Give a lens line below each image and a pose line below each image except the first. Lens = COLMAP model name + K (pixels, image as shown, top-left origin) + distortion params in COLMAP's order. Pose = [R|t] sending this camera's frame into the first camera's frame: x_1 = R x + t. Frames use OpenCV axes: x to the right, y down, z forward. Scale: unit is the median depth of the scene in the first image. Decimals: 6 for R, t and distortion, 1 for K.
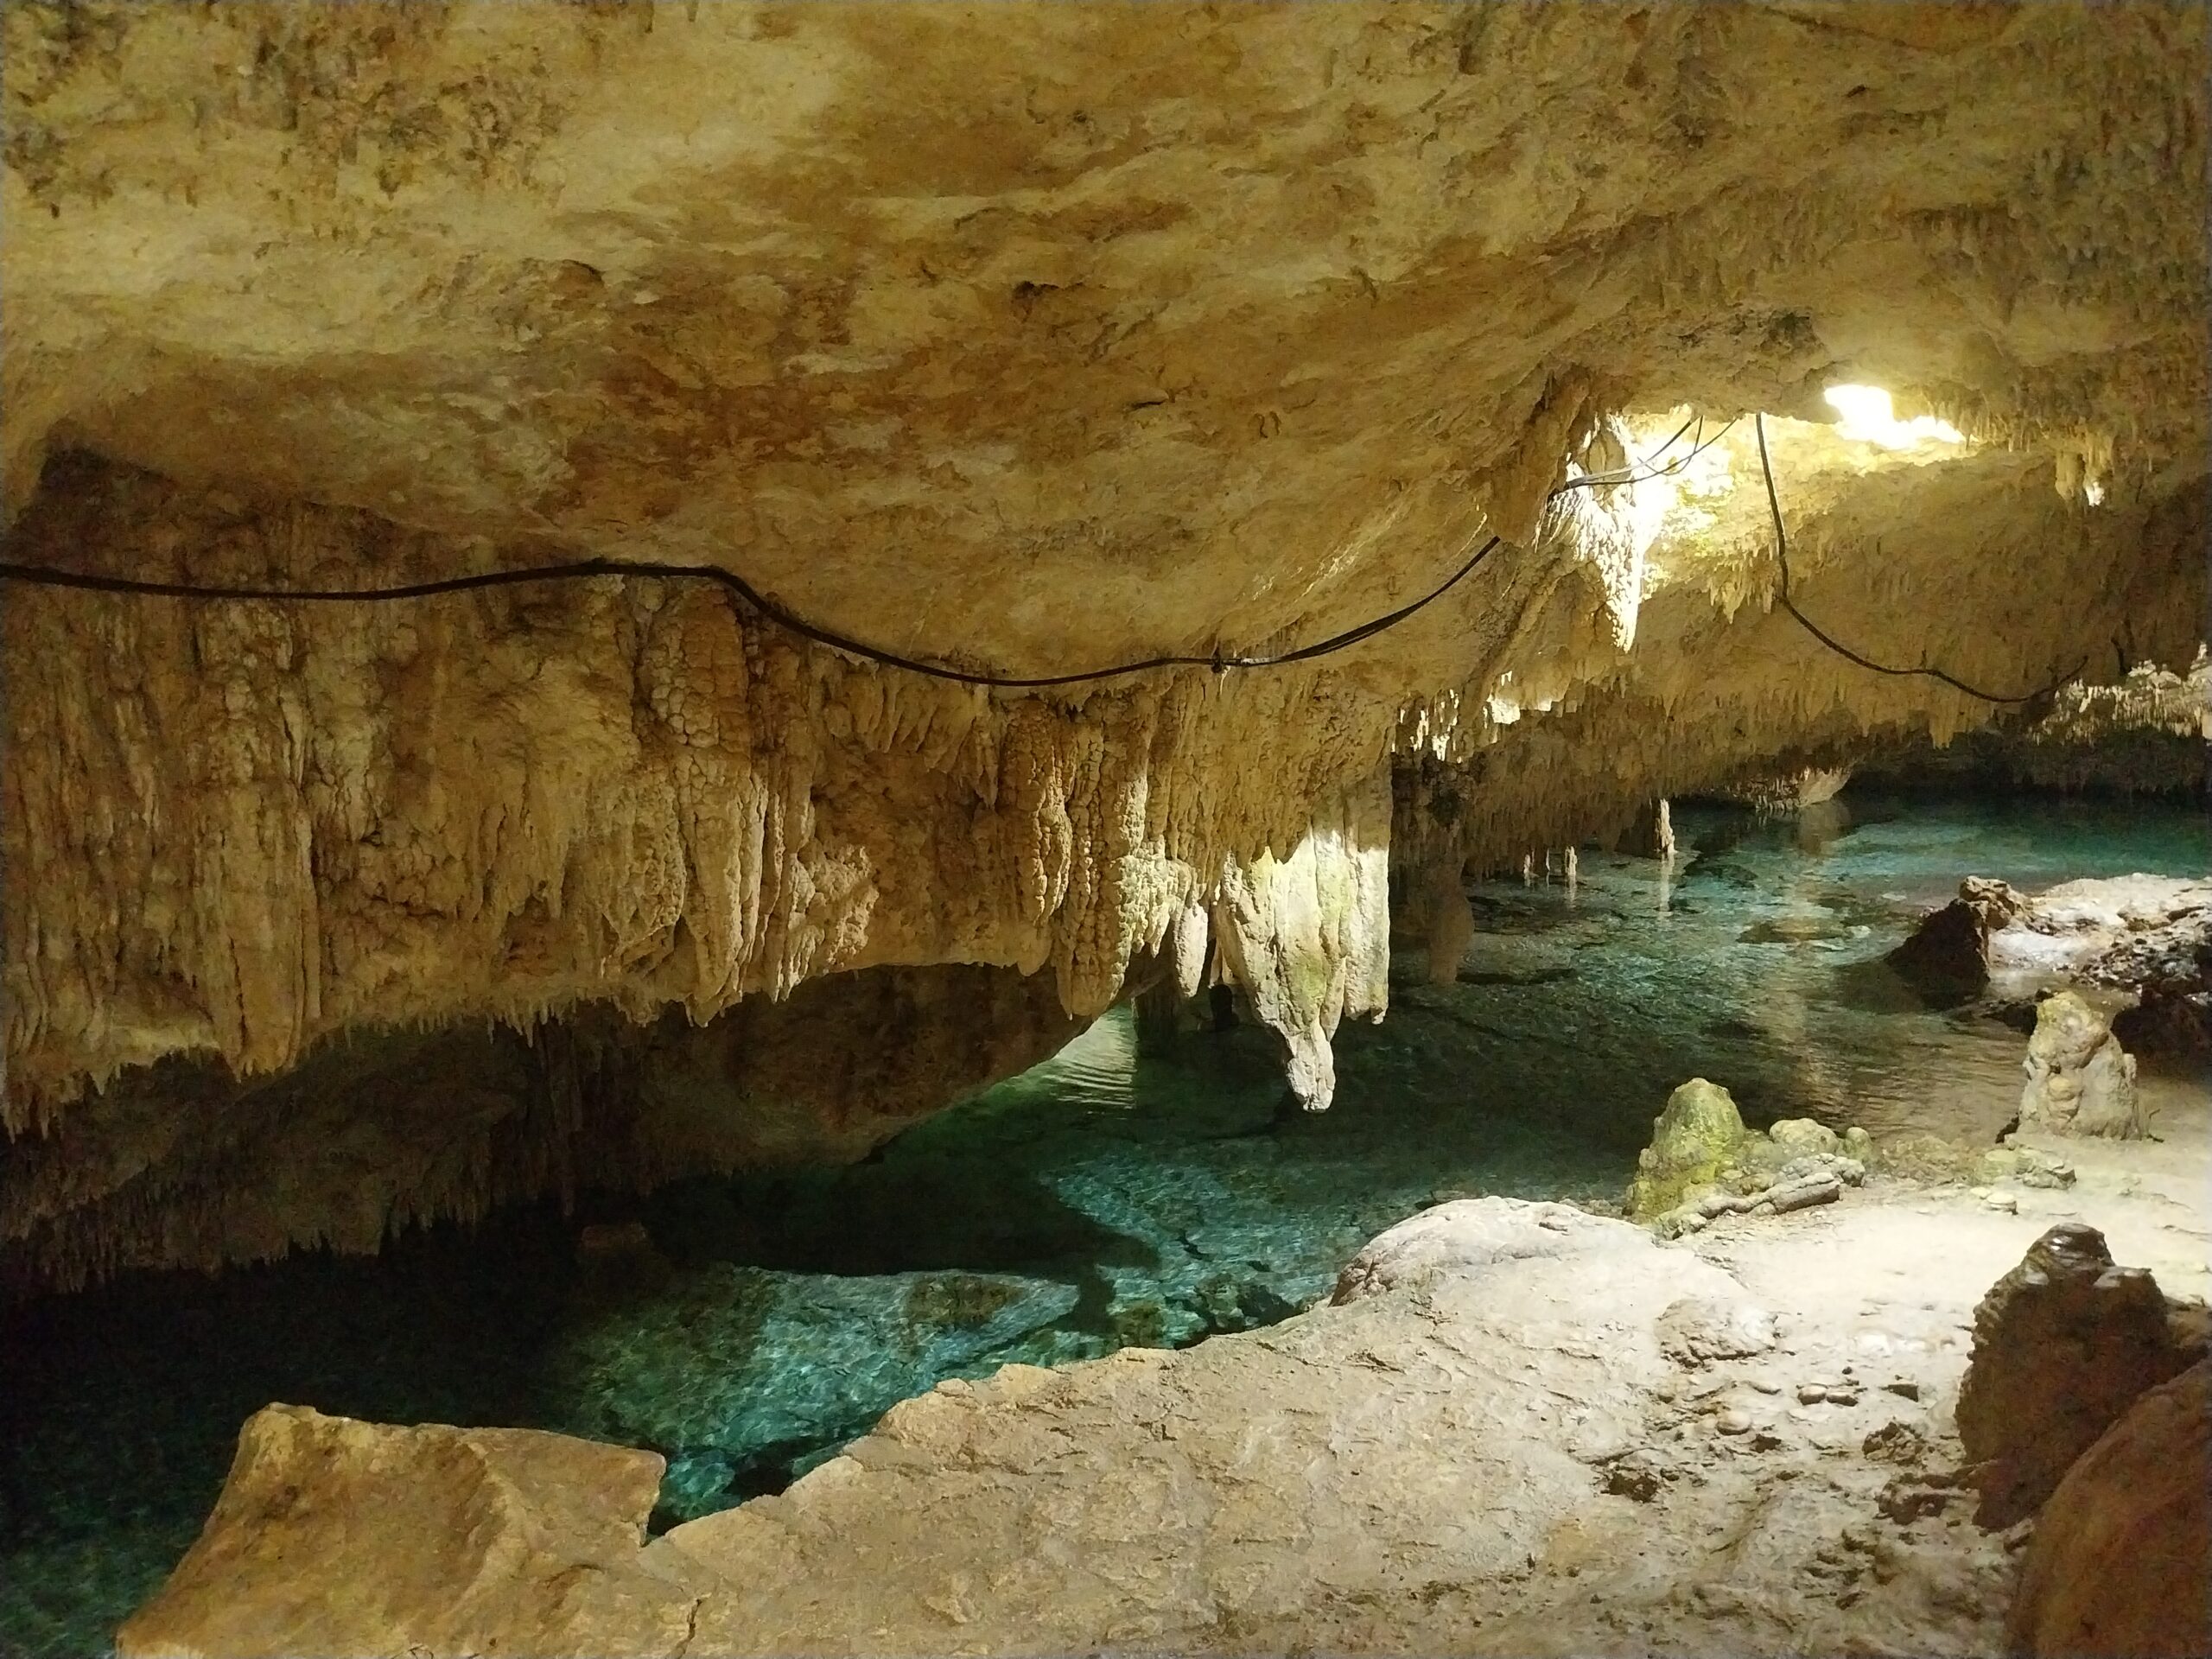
lens RADIAL K [[1377.9, 0, 1107.9], [0, 1377.9, 872.9], [0, 0, 1]] dist [-0.000380, -0.047218]
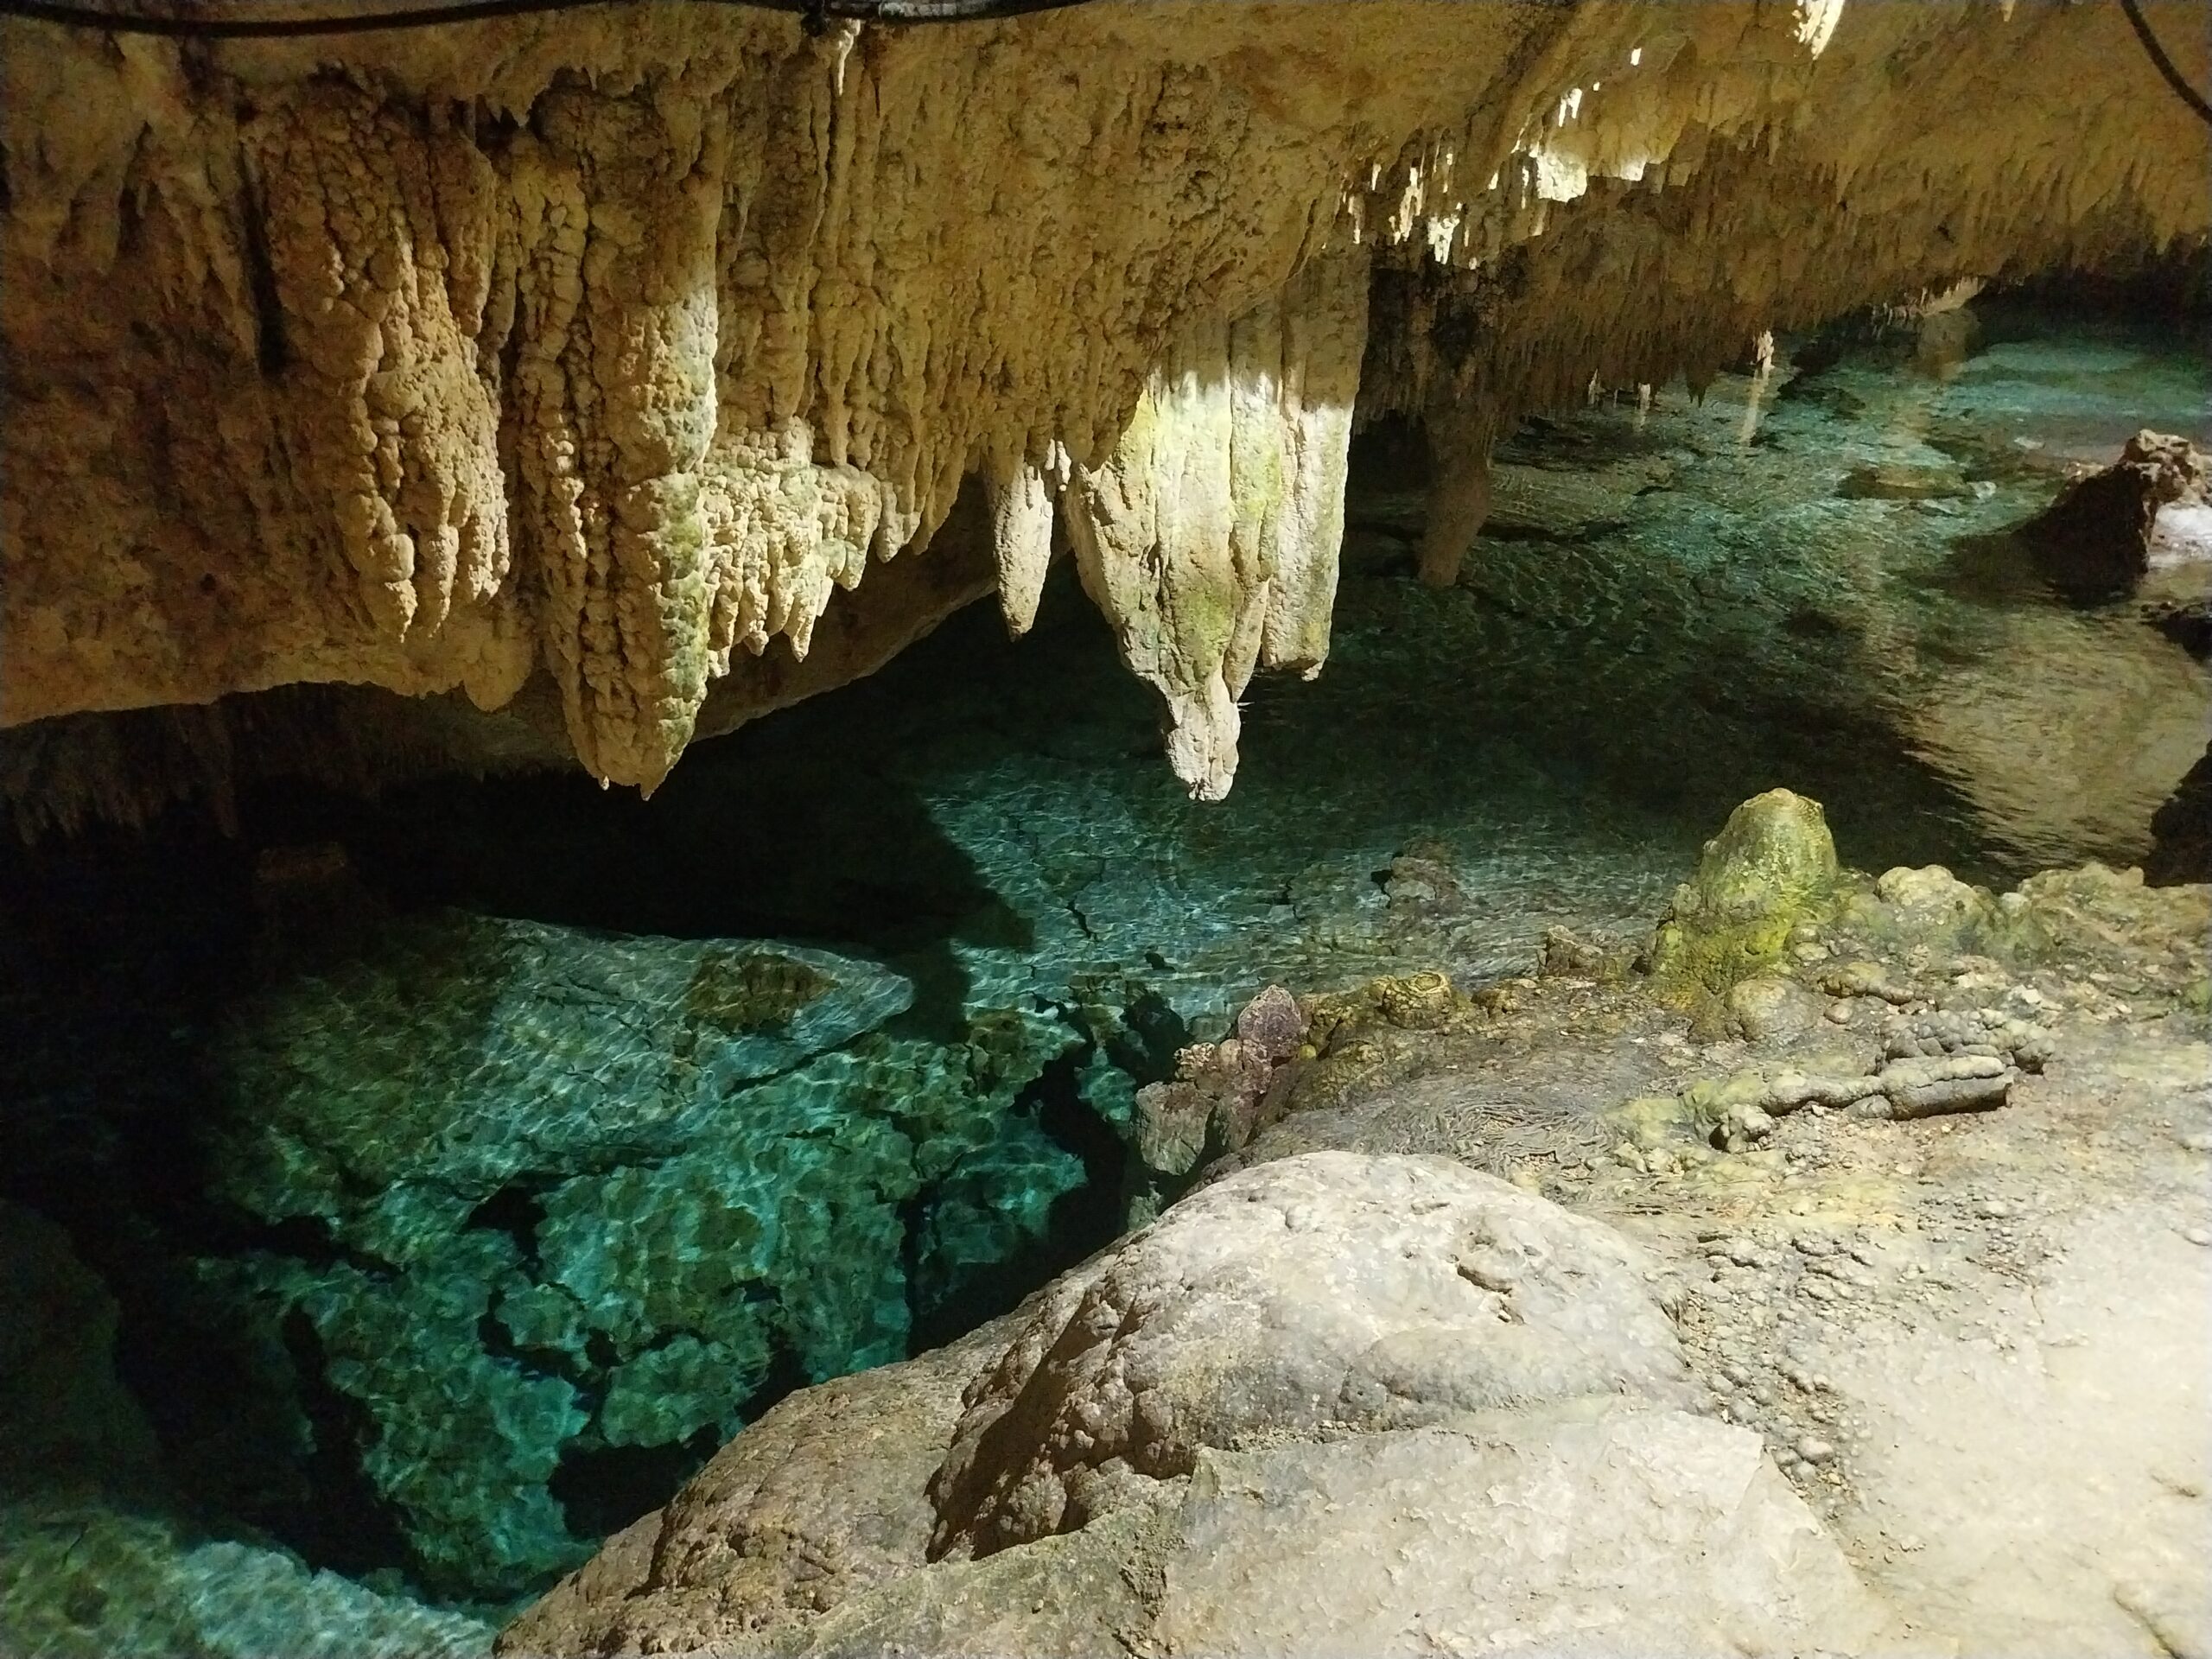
lens RADIAL K [[1432.3, 0, 1151.4], [0, 1432.3, 794.3], [0, 0, 1]] dist [0.032358, -0.037498]
pose [[0.998822, 0.044489, 0.019357, 0.109375], [-0.048231, 0.953794, 0.296564, -0.039282], [-0.005269, -0.297148, 0.954817, 0.329010]]
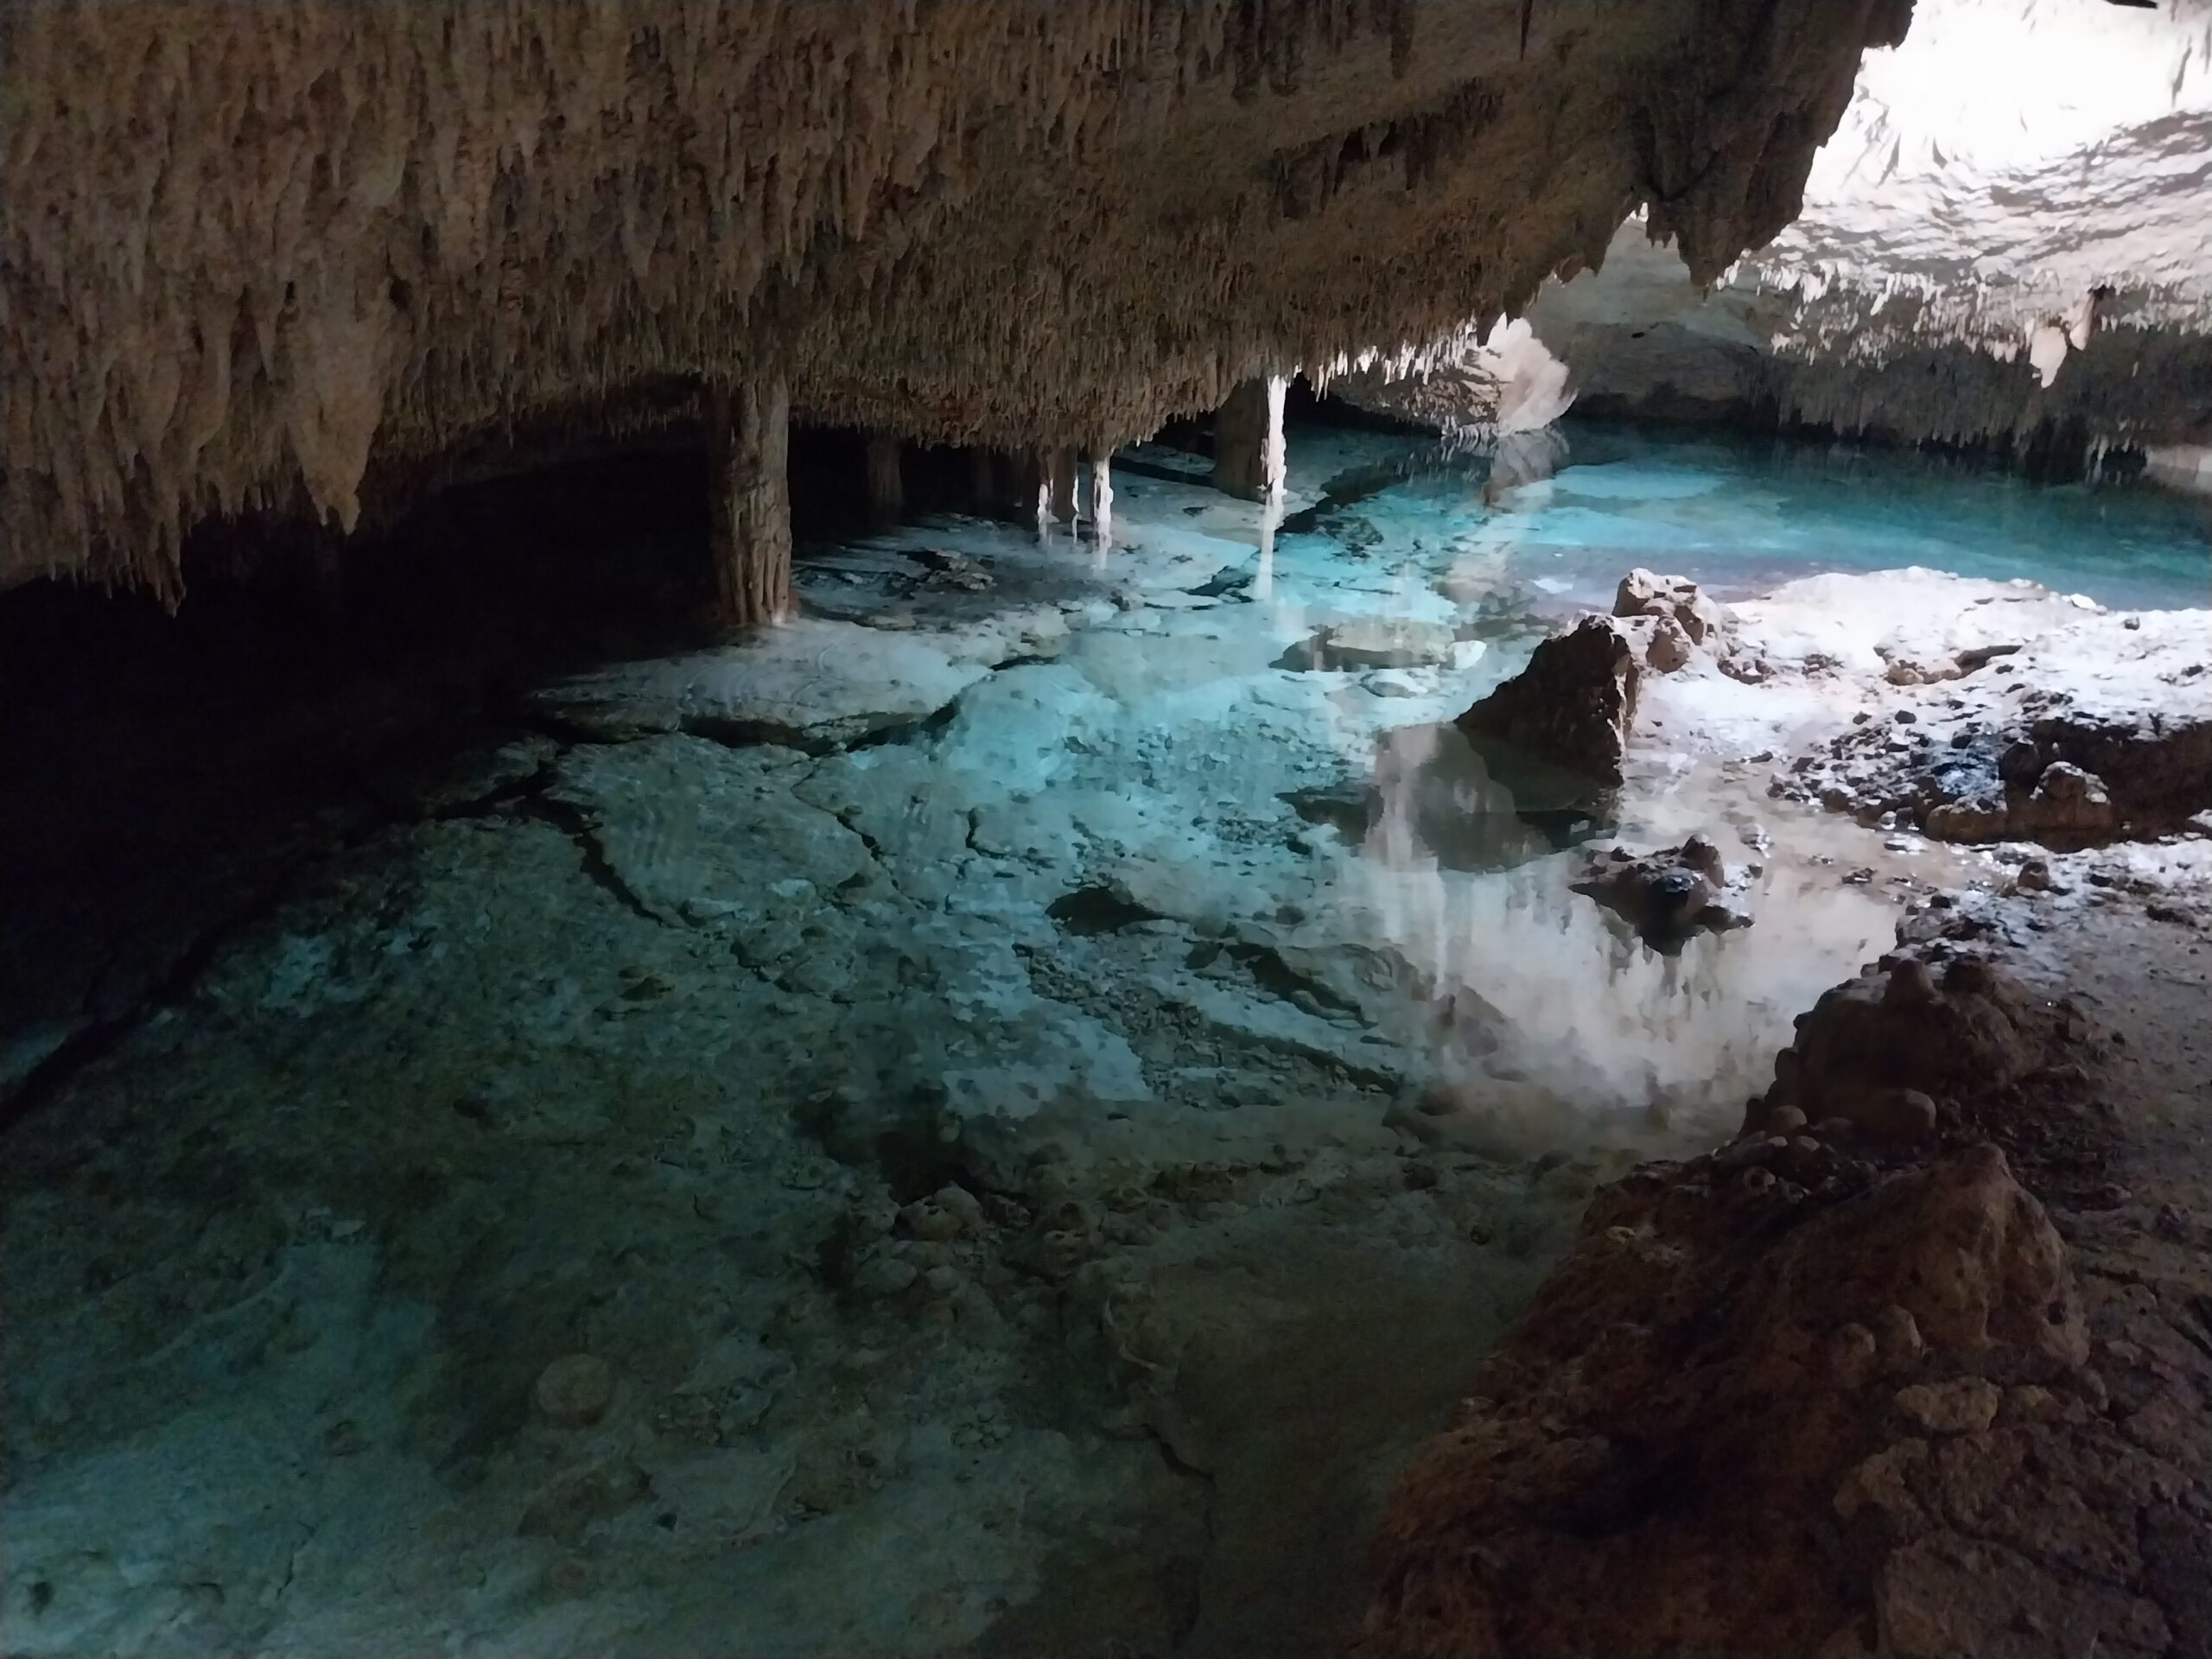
lens RADIAL K [[1682.6, 0, 1105.2], [0, 1682.6, 839.9], [0, 0, 1]] dist [0.007130, -0.035443]
pose [[0.977238, 0.007562, 0.212009, 0.668384], [-0.050826, 0.978605, 0.199372, -0.035483], [-0.205965, -0.205610, 0.956715, 0.896167]]
